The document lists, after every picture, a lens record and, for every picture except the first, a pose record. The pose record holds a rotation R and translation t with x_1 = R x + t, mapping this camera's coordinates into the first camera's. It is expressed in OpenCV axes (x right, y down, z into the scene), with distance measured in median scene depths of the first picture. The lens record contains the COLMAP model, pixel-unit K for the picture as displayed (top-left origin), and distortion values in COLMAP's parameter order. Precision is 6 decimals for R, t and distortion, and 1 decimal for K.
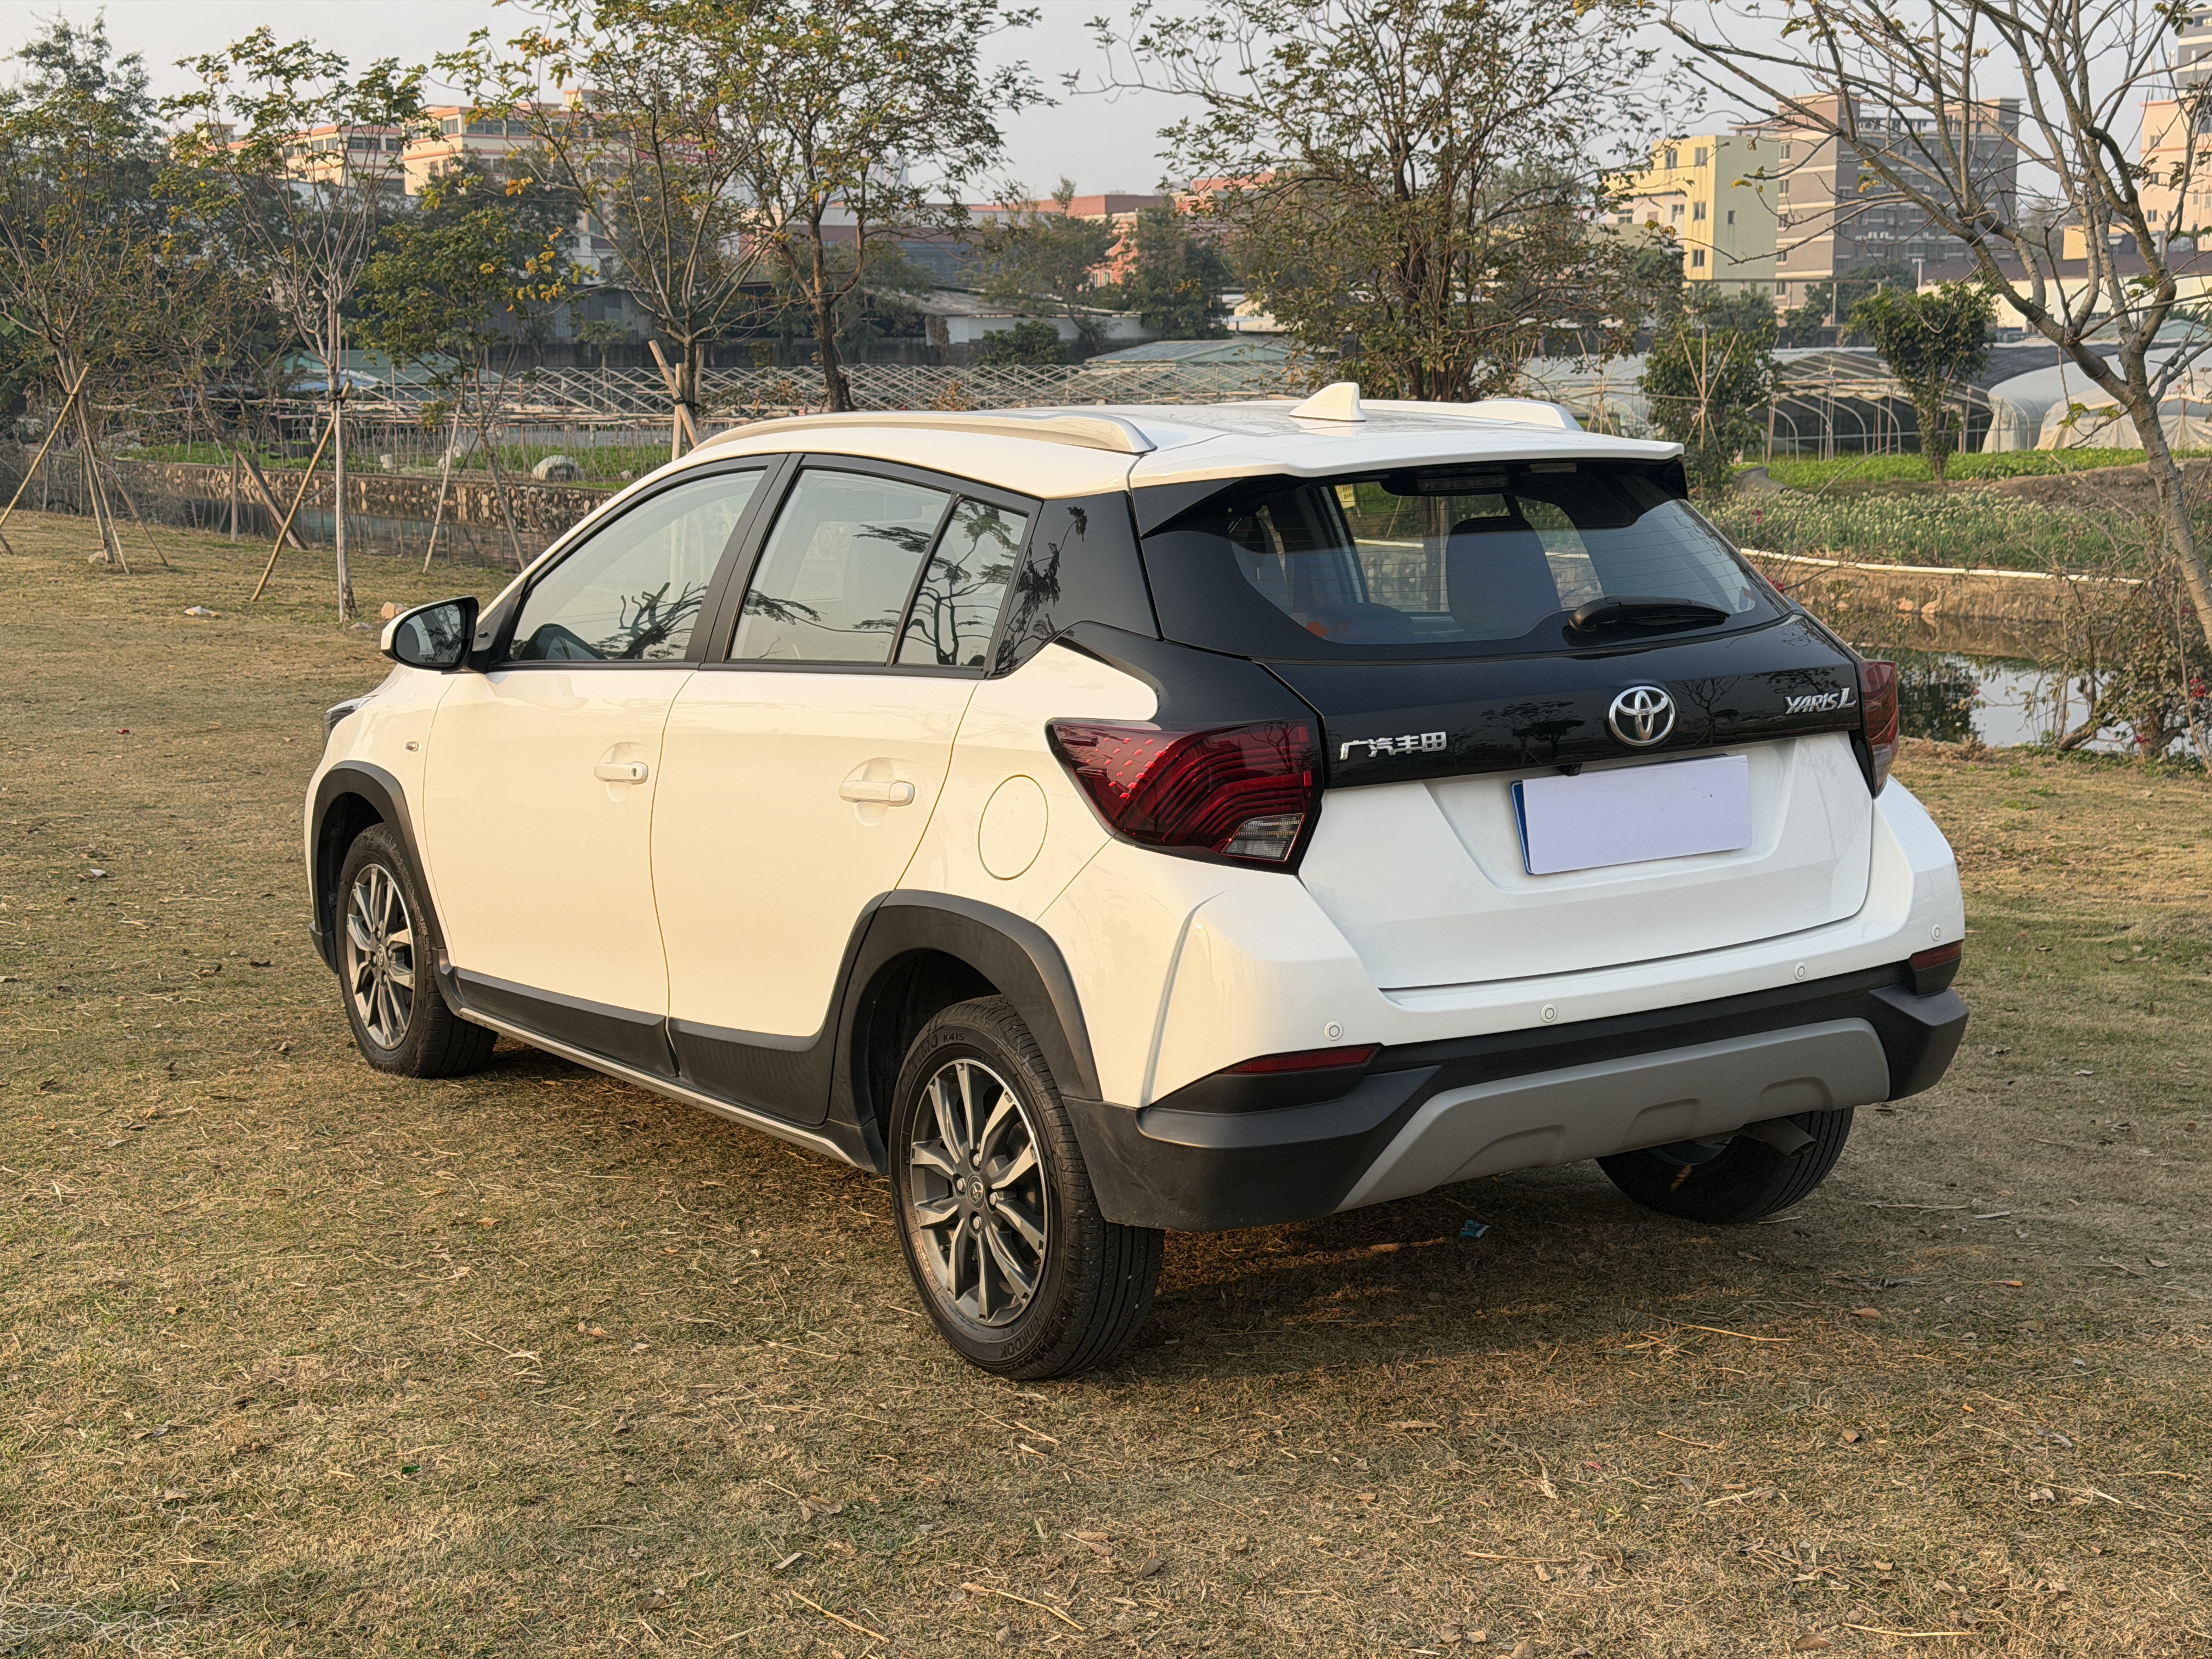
lens RADIAL K [[3025.0, 0, 1094.1], [0, 3025.0, 841.6], [0, 0, 1]] dist [0.224128, -0.523031]
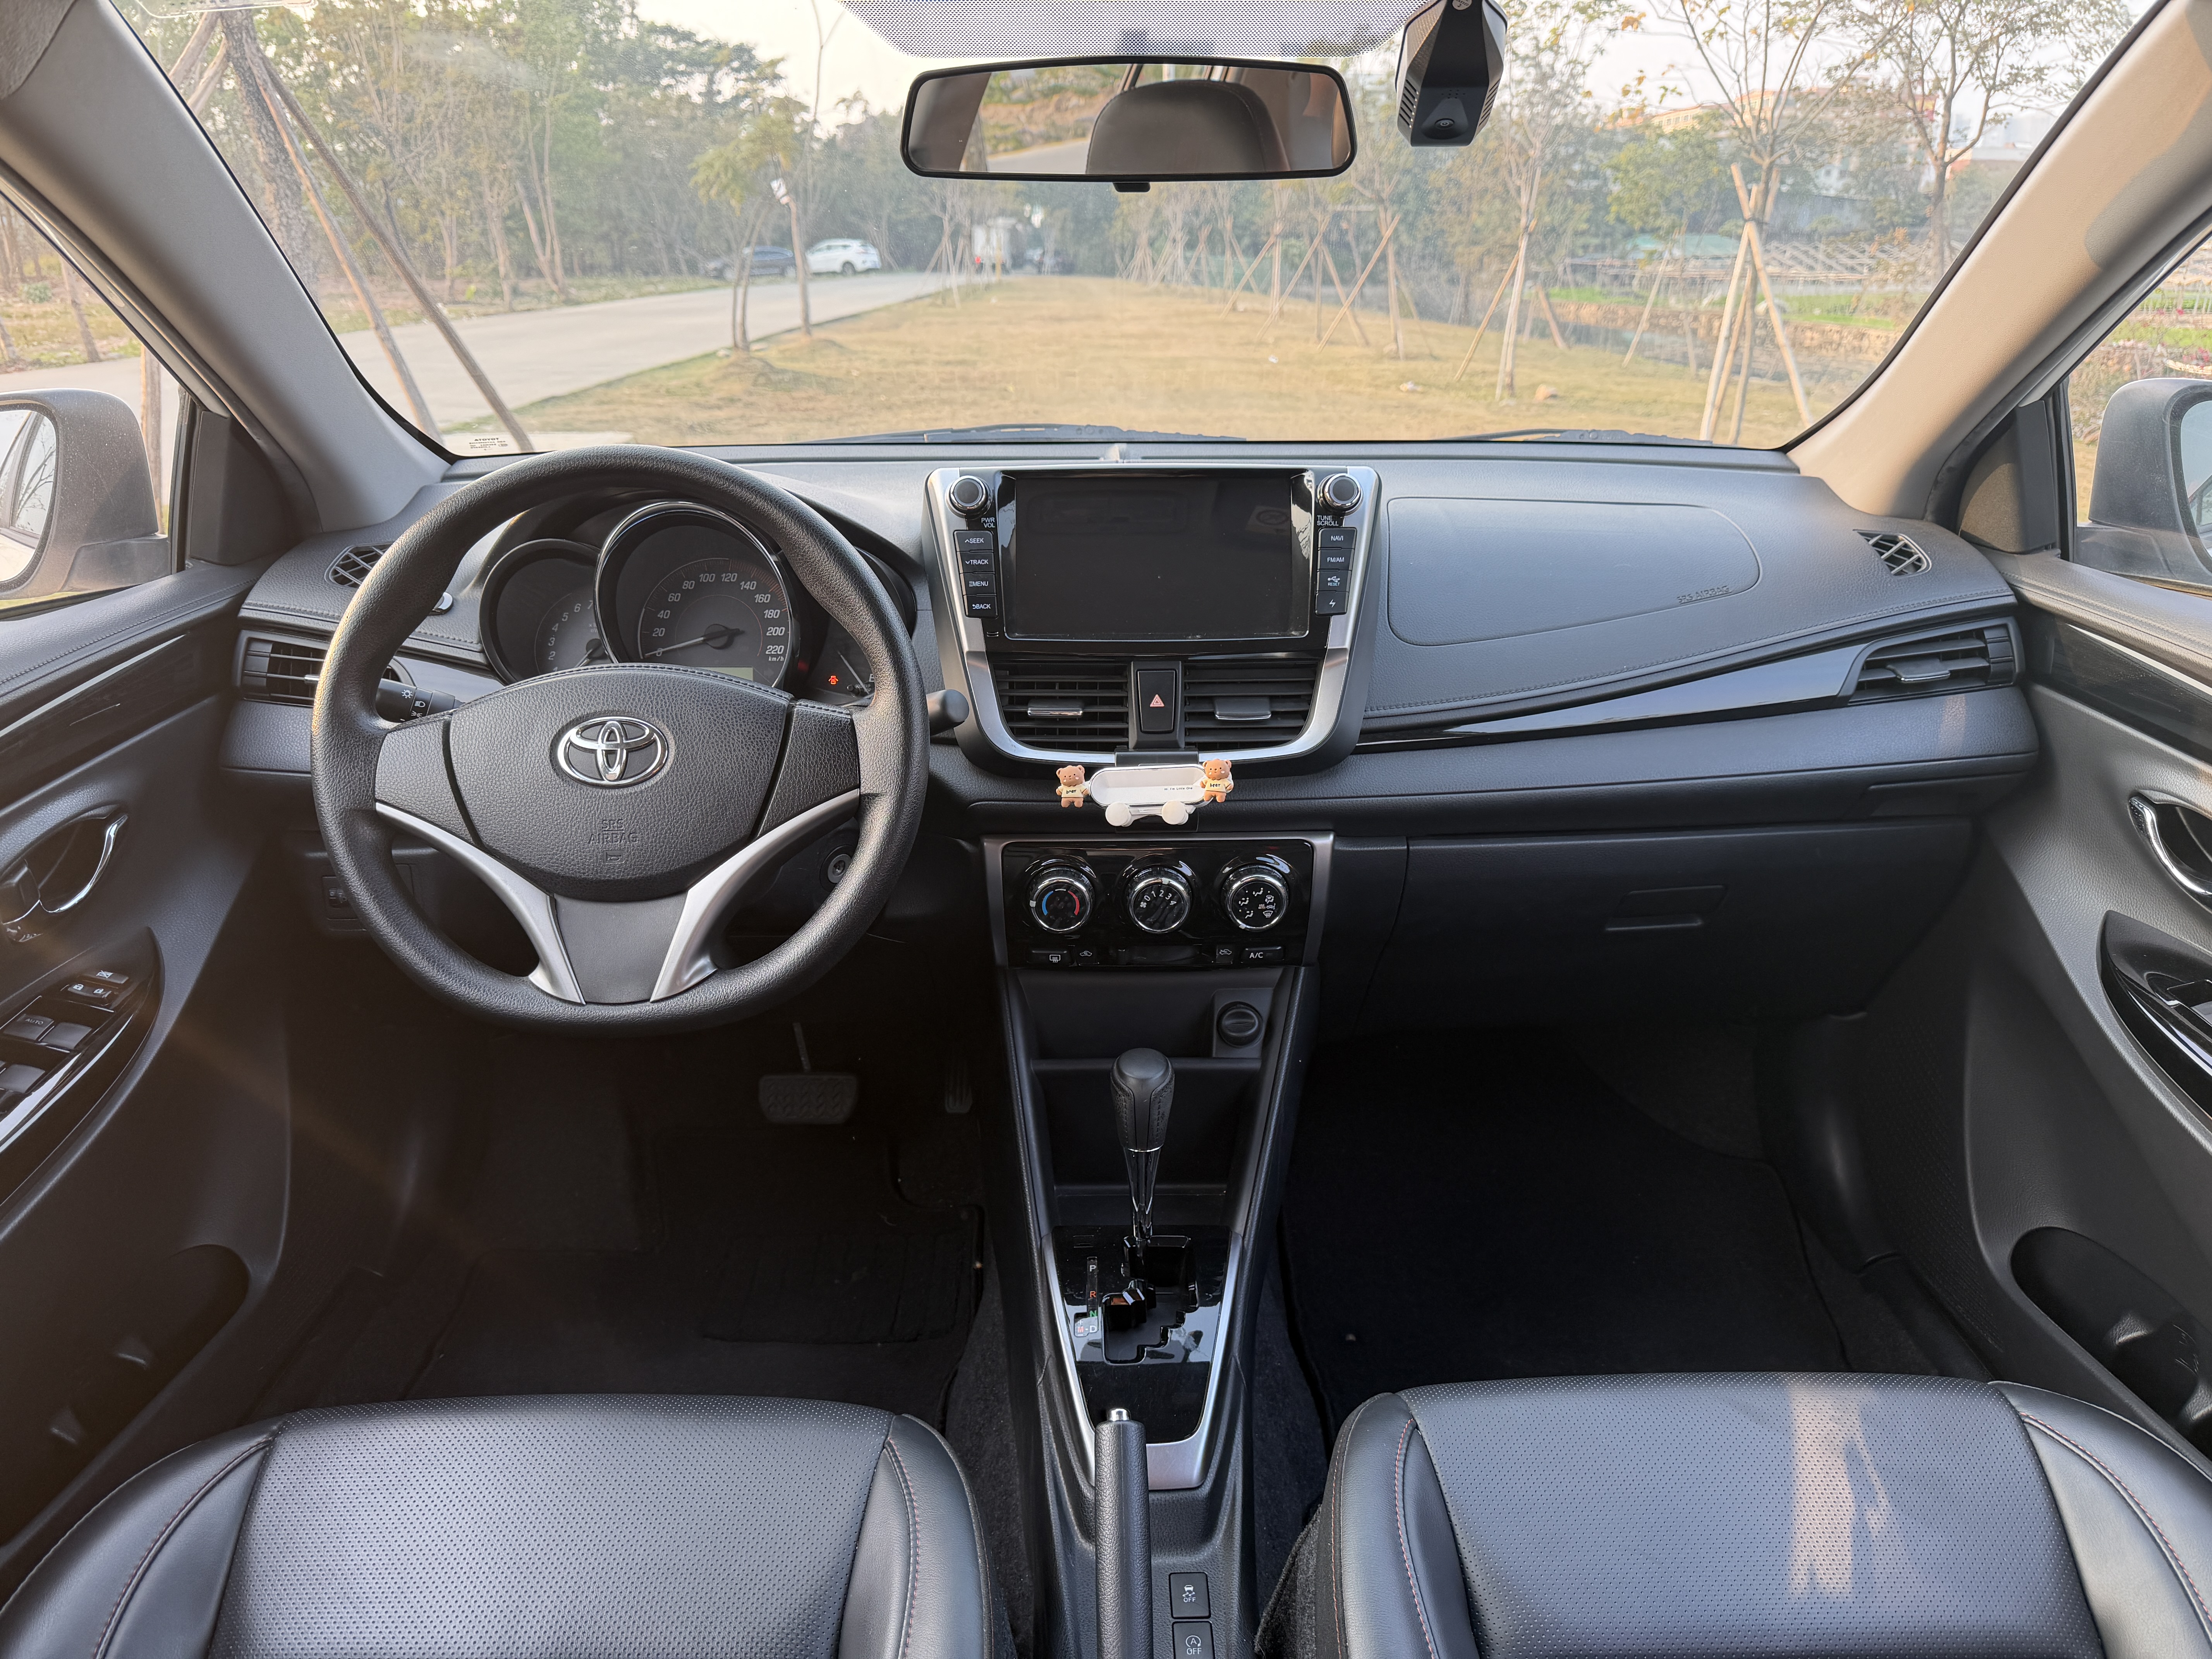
lens RADIAL K [[1574.9, 0, 1114.2], [0, 1574.9, 846.1], [0, 0, 1]] dist [0.004103, -0.008976]
pose [[0.846858, 0.199021, -0.493176, 0.004561], [-0.092262, 0.968256, 0.232311, -0.107382], [0.523755, -0.151233, 0.838337, 1.170835]]
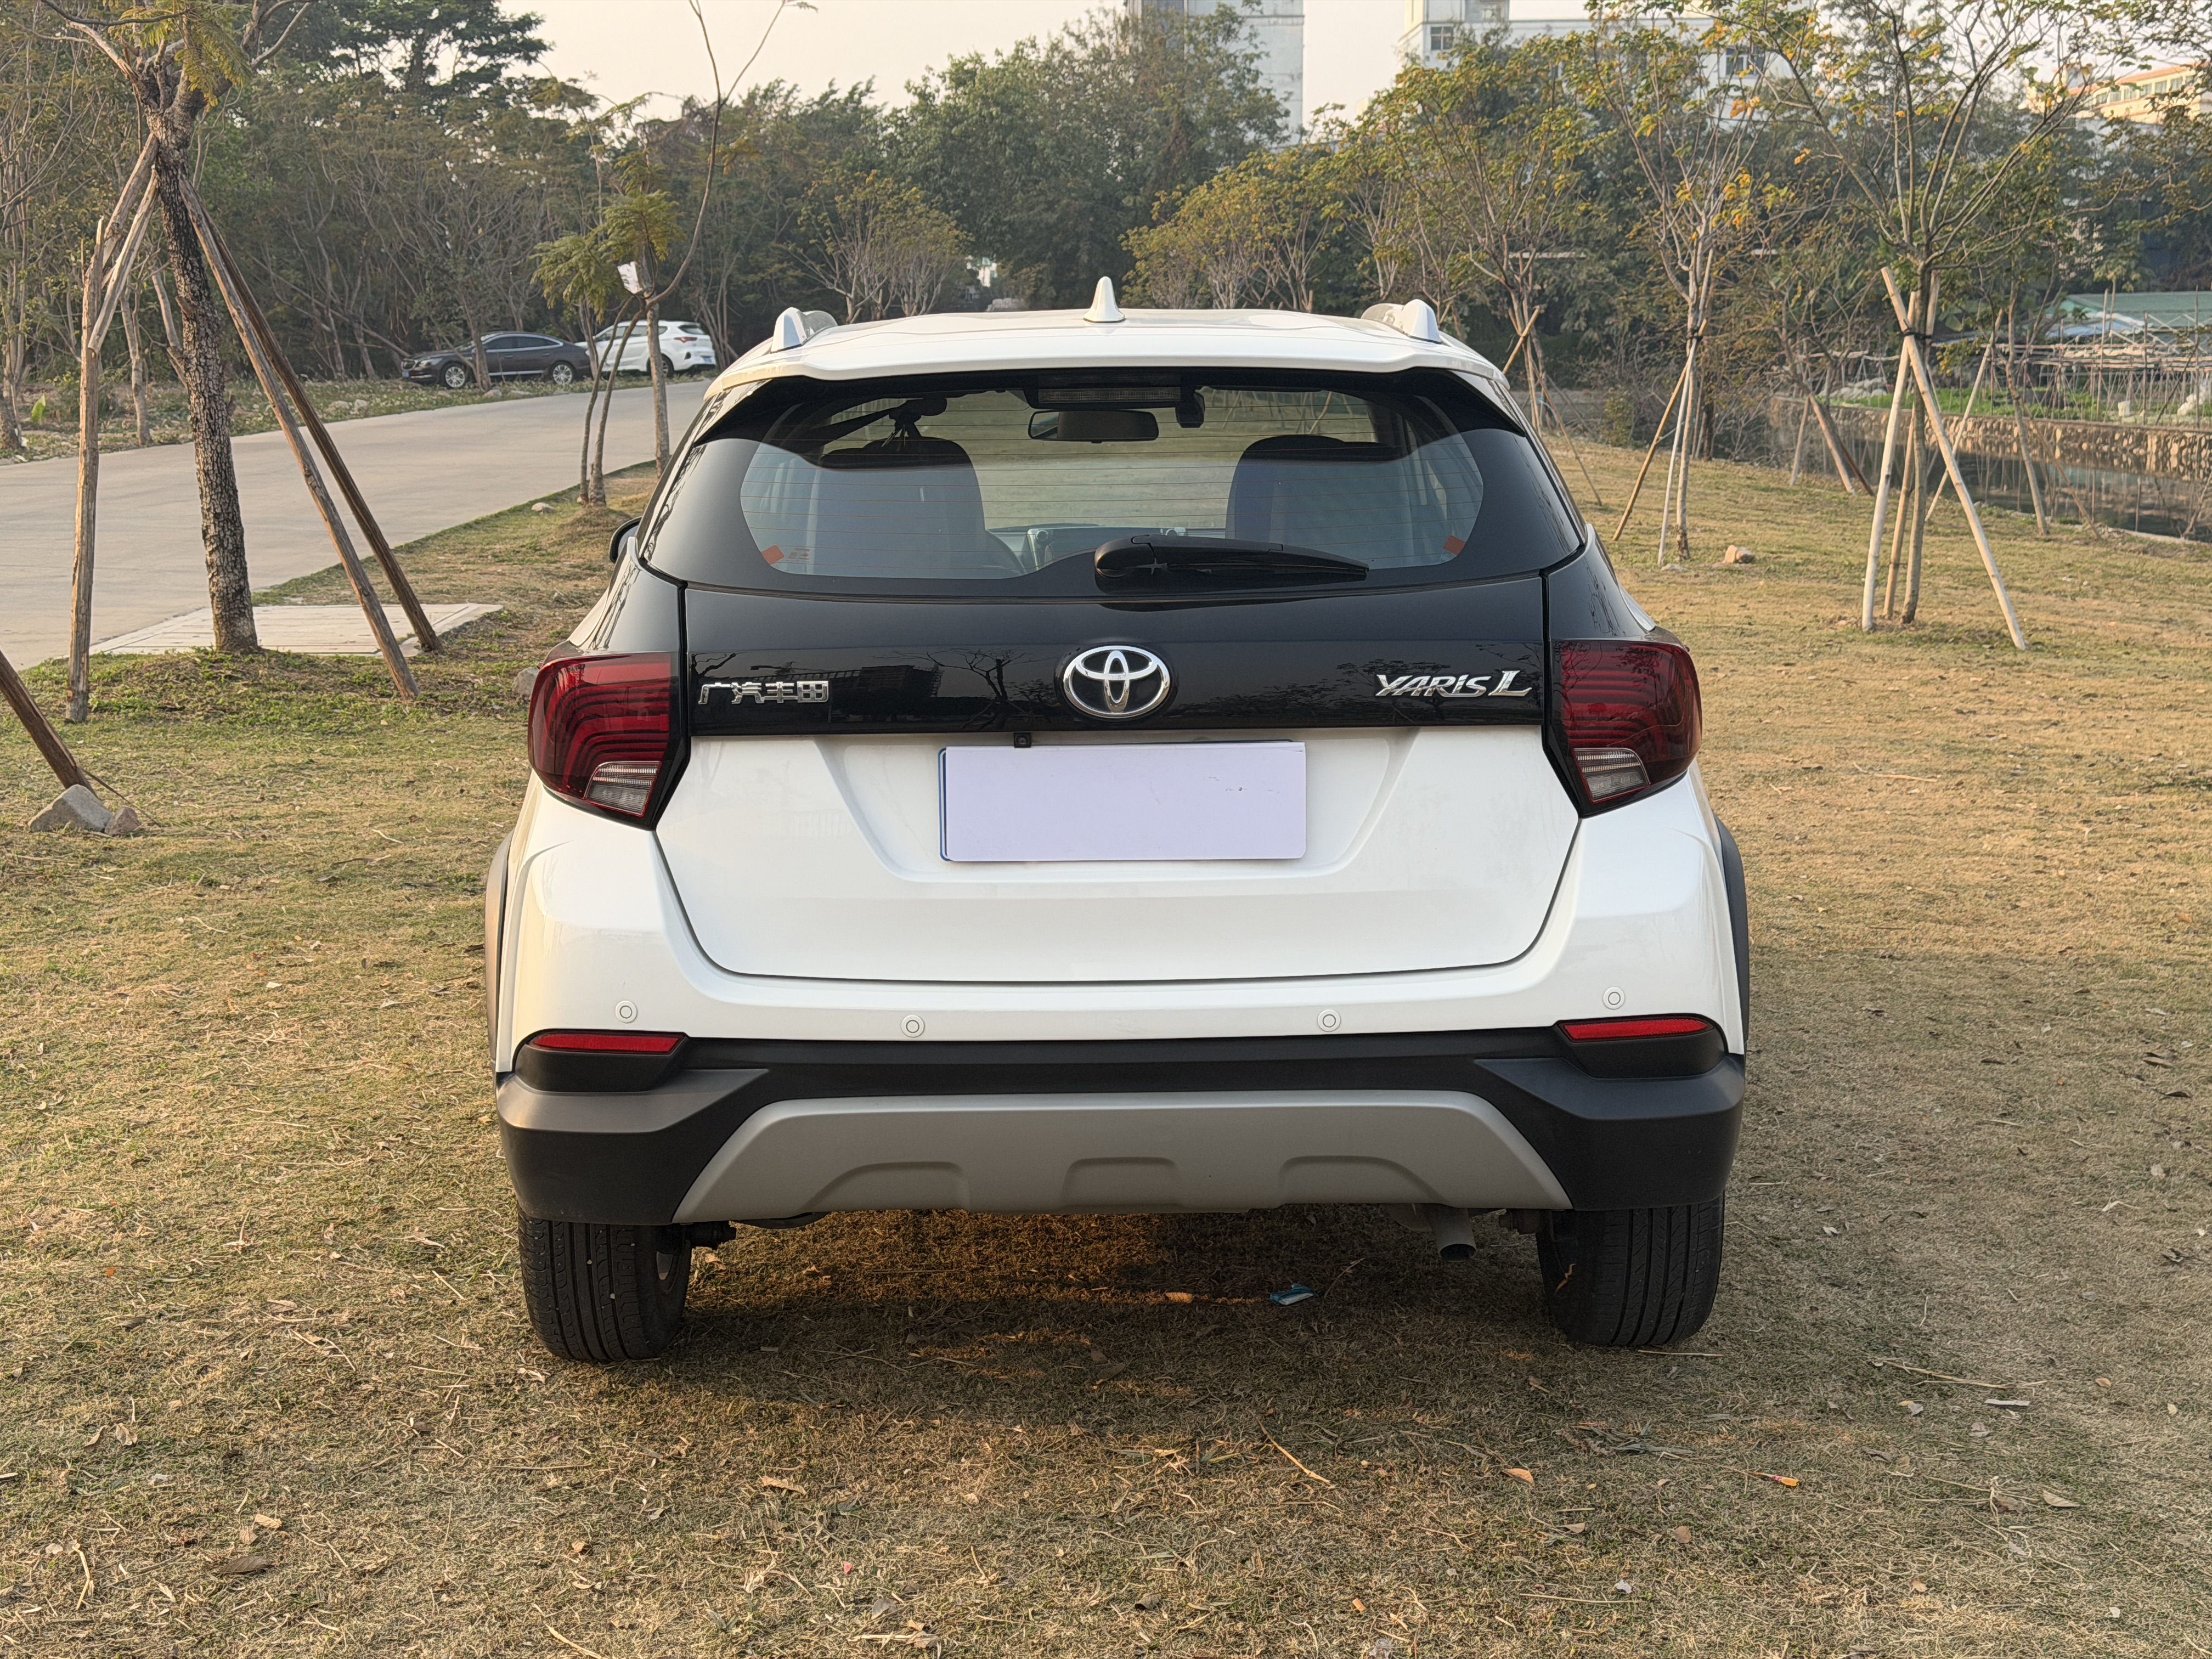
lens RADIAL K [[3039.3, 0, 1106.0], [0, 3039.3, 829.5], [0, 0, 1]] dist [0.150867, -0.080061]
pose [[0.843018, 0.093967, -0.529615, 0.576565], [-0.087484, 0.995465, 0.037368, -0.030194], [0.530724, 0.014831, 0.847415, 0.290772]]
